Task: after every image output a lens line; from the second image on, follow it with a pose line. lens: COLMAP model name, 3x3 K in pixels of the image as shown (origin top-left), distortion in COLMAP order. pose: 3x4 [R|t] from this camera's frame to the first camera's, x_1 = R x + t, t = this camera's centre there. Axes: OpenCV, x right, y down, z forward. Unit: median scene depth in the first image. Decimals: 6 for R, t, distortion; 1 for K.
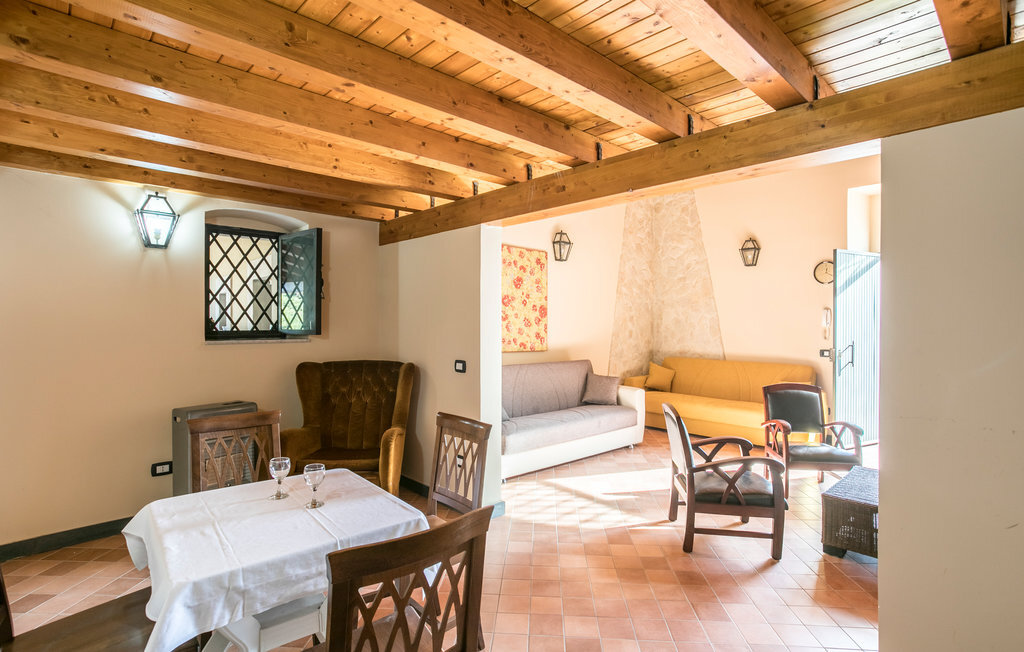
lens RADIAL K [[495.8, 0, 516.3], [0, 495.8, 322.2], [0, 0, 1]] dist [-0.043228, 0.023611]
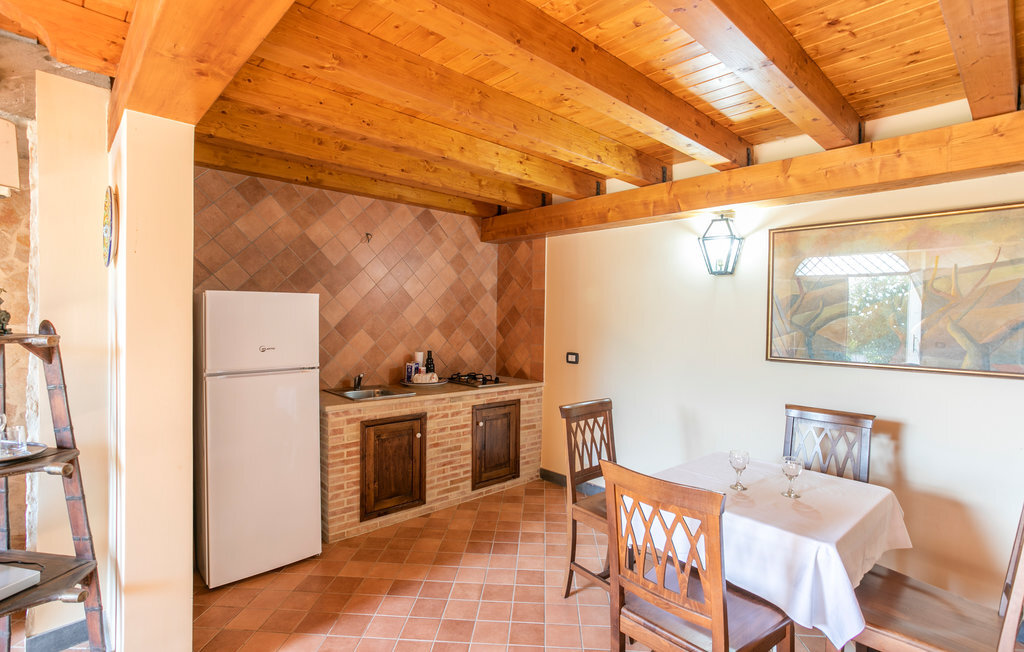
lens RADIAL K [[495.8, 0, 510.7], [0, 495.8, 321.7], [0, 0, 1]] dist [-0.043228, 0.023611]
pose [[-0.999861, -0.015587, 0.005834, 0.030299], [-0.015525, 0.999823, 0.010600, -0.001345], [-0.005998, 0.010508, -0.999927, 0.642182]]
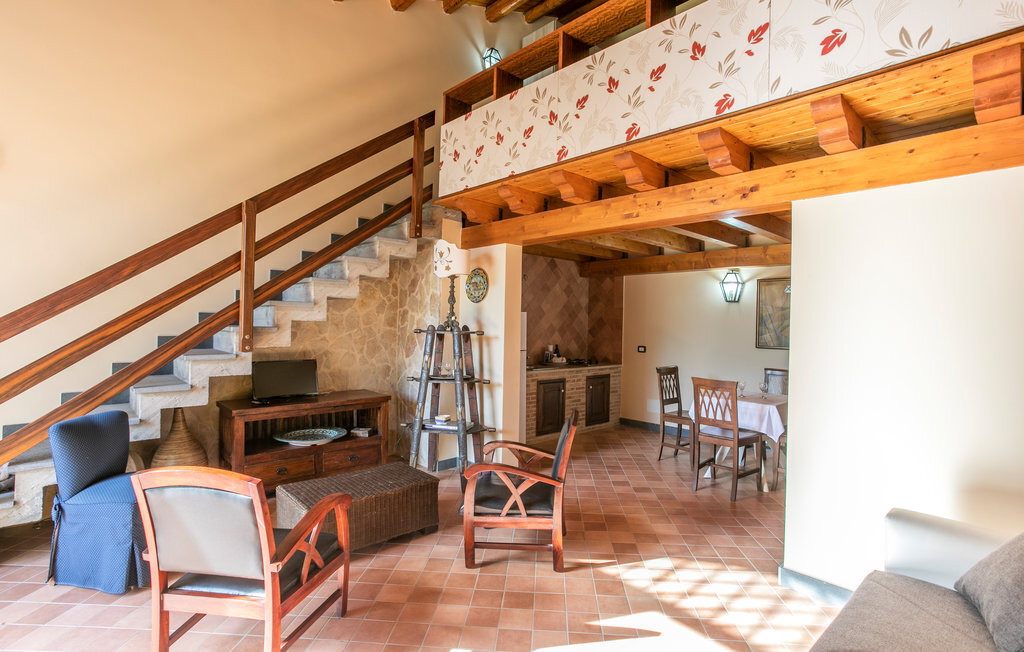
lens RADIAL K [[495.8, 0, 512.9], [0, 495.8, 320.2], [0, 0, 1]] dist [-0.043228, 0.023611]
pose [[-0.999774, -0.019948, 0.007333, 0.245485], [-0.019989, 0.999784, -0.005625, 0.000496], [-0.007219, -0.005770, -0.999957, 1.113994]]
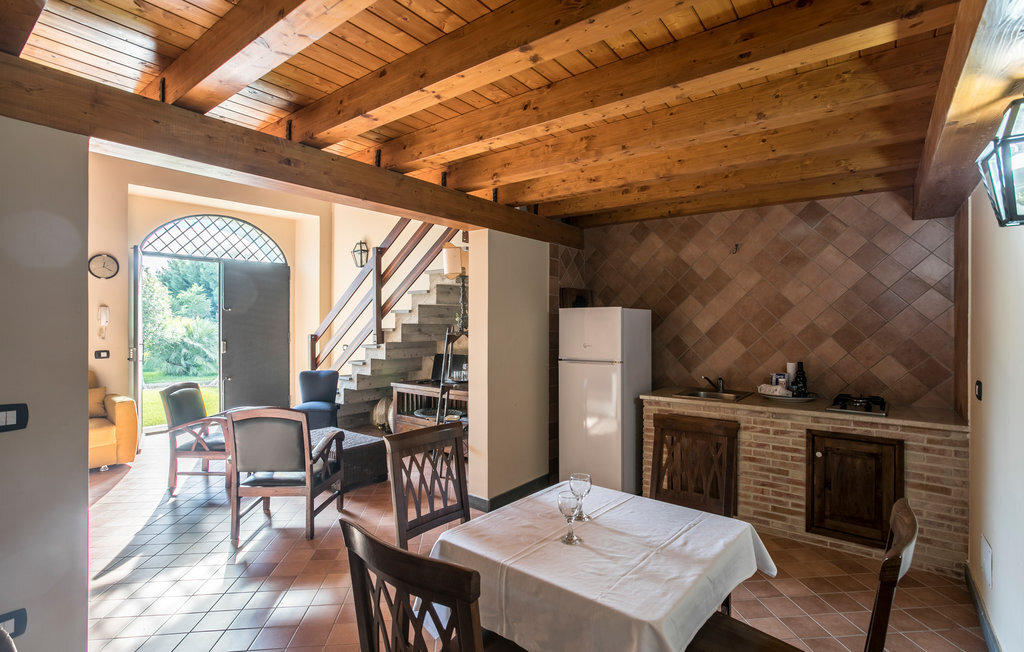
lens RADIAL K [[495.8, 0, 520.8], [0, 495.8, 321.9], [0, 0, 1]] dist [-0.043228, 0.023611]
pose [[-0.160326, -0.001423, 0.987063, -0.404825], [-0.002969, 0.999995, 0.000959, -0.000917], [-0.987060, -0.002777, -0.160330, 0.386610]]
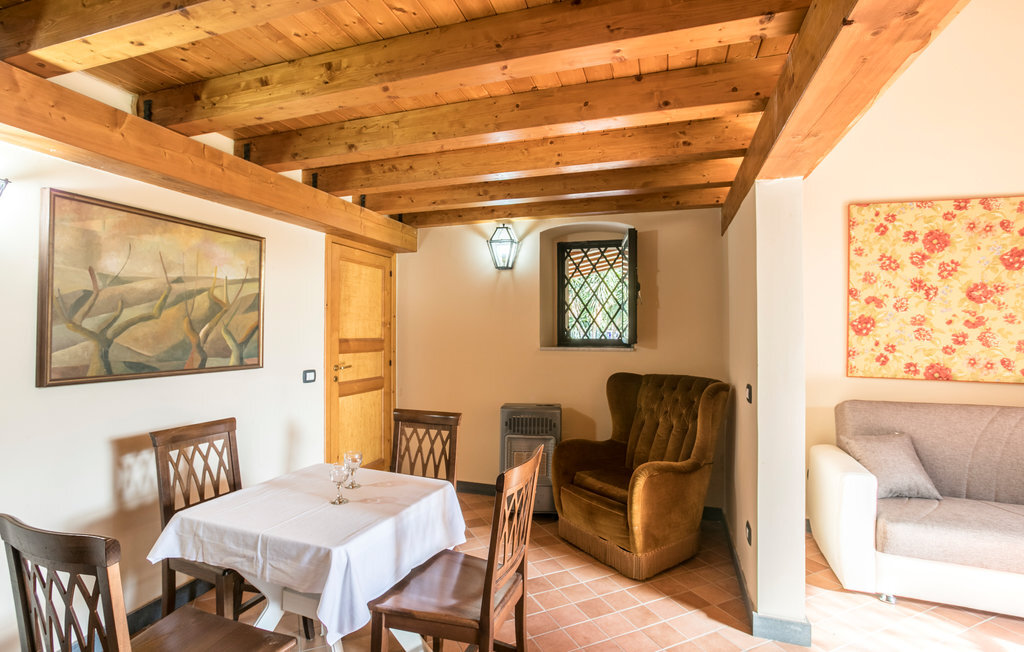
lens RADIAL K [[495.8, 0, 514.6], [0, 495.8, 322.1], [0, 0, 1]] dist [-0.043228, 0.023611]
pose [[0.480097, -0.015028, -0.877087, 0.213048], [-0.002192, 0.999830, -0.018331, 0.001878], [0.877213, 0.010724, 0.479982, 0.249676]]
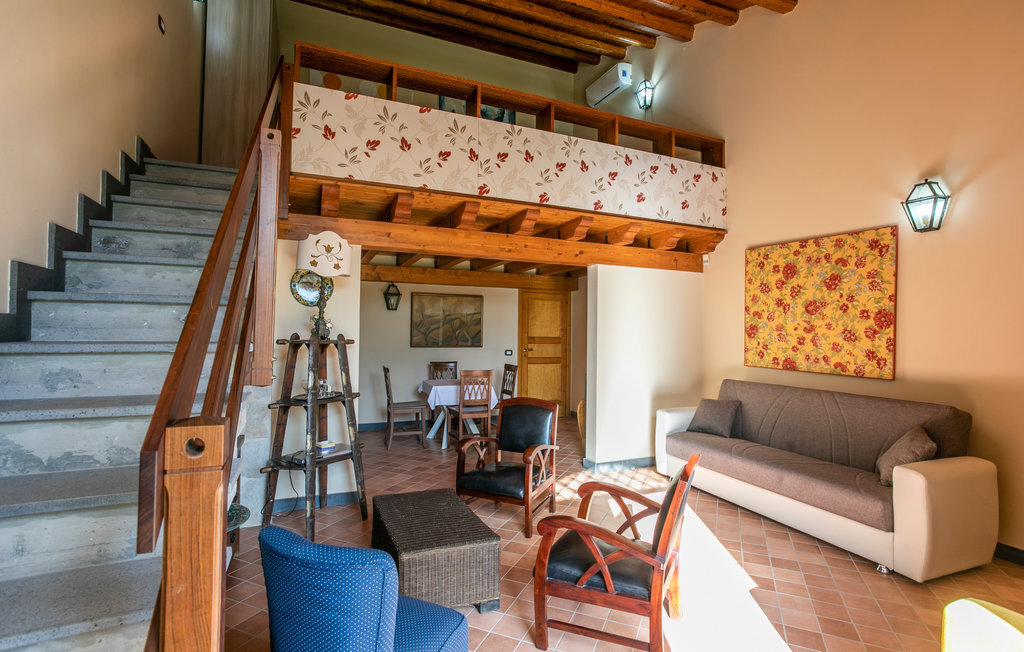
lens RADIAL K [[495.8, 0, 525.0], [0, 495.8, 322.9], [0, 0, 1]] dist [-0.043228, 0.023611]
pose [[-0.322100, -0.022823, -0.946431, 0.858777], [-0.010869, 0.999733, -0.020410, 0.001977], [0.946643, 0.003713, -0.322262, 0.804104]]
